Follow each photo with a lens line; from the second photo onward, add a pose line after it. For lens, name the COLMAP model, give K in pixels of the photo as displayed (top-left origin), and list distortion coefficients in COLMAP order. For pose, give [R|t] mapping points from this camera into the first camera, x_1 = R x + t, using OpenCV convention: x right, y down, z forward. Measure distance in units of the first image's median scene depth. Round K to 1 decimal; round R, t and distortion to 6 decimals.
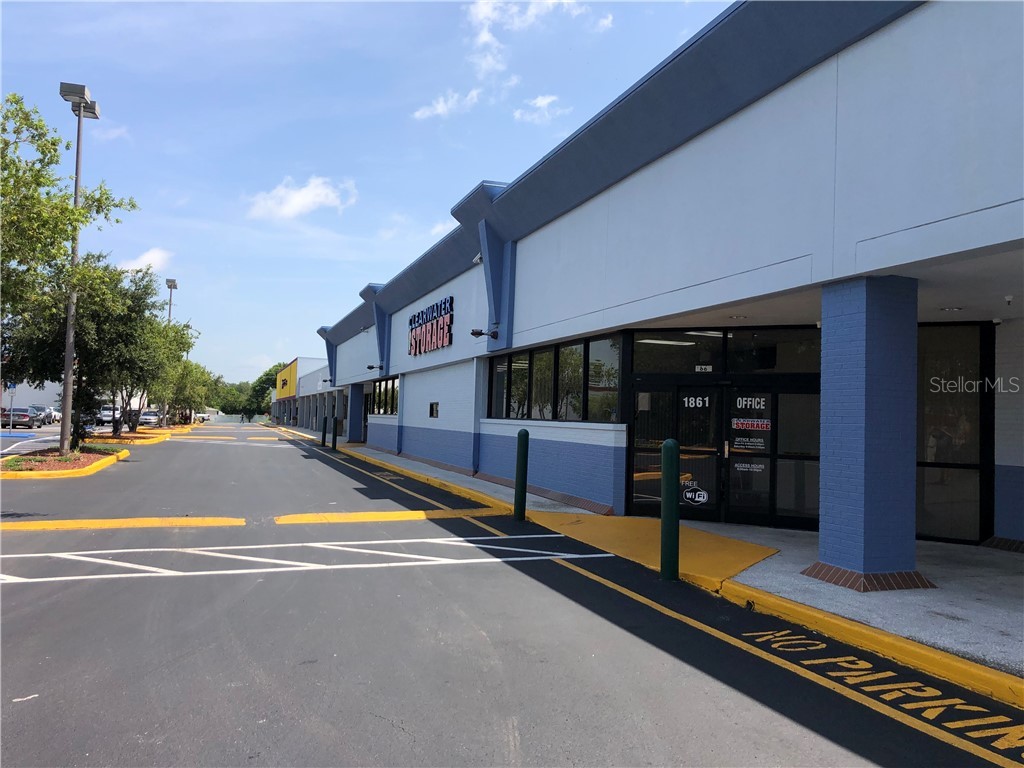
lens RADIAL K [[821.4, 0, 511.6], [0, 821.4, 383.1], [0, 0, 1]] dist [0.047146, -0.038378]
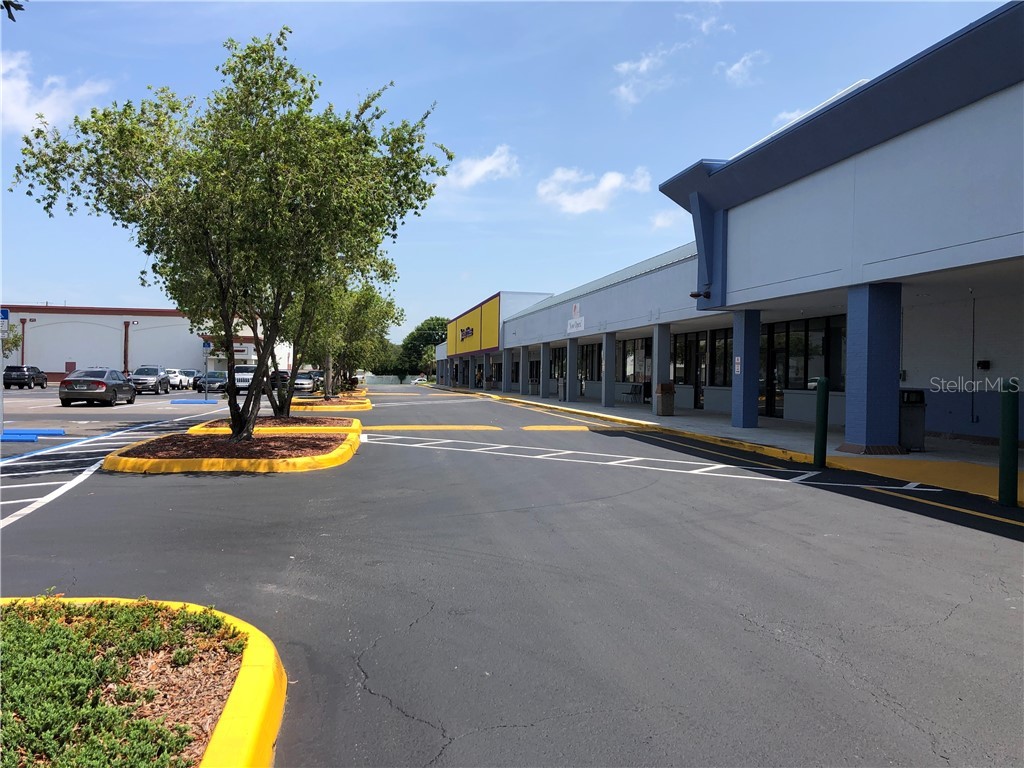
lens RADIAL K [[821.4, 0, 510.9], [0, 821.4, 383.9], [0, 0, 1]] dist [0.047146, -0.038378]
pose [[0.987800, -0.013695, -0.155127, -0.074305], [0.021822, 0.998470, 0.050810, 0.005680], [0.154194, -0.053575, 0.986587, 0.162627]]
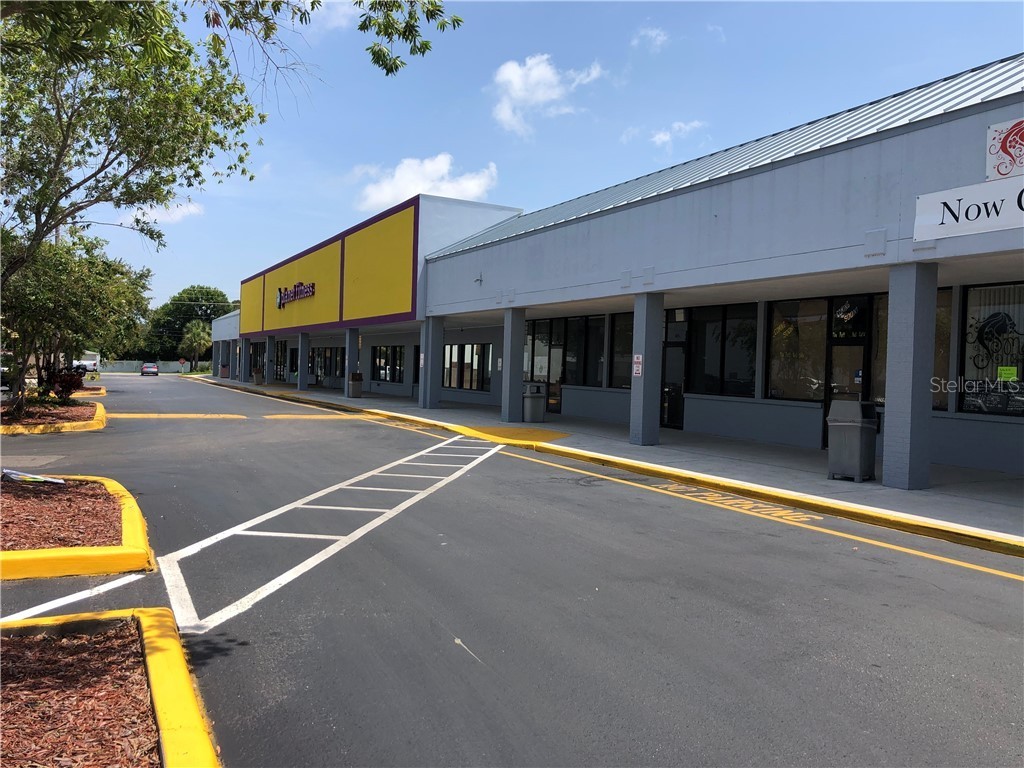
lens RADIAL K [[821.4, 0, 532.7], [0, 821.4, 383.8], [0, 0, 1]] dist [0.047146, -0.038378]
pose [[0.987477, 0.009562, 0.157471, -0.136405], [-0.019652, 0.997842, 0.062644, 0.010921], [-0.156532, -0.064954, 0.985535, 0.335938]]
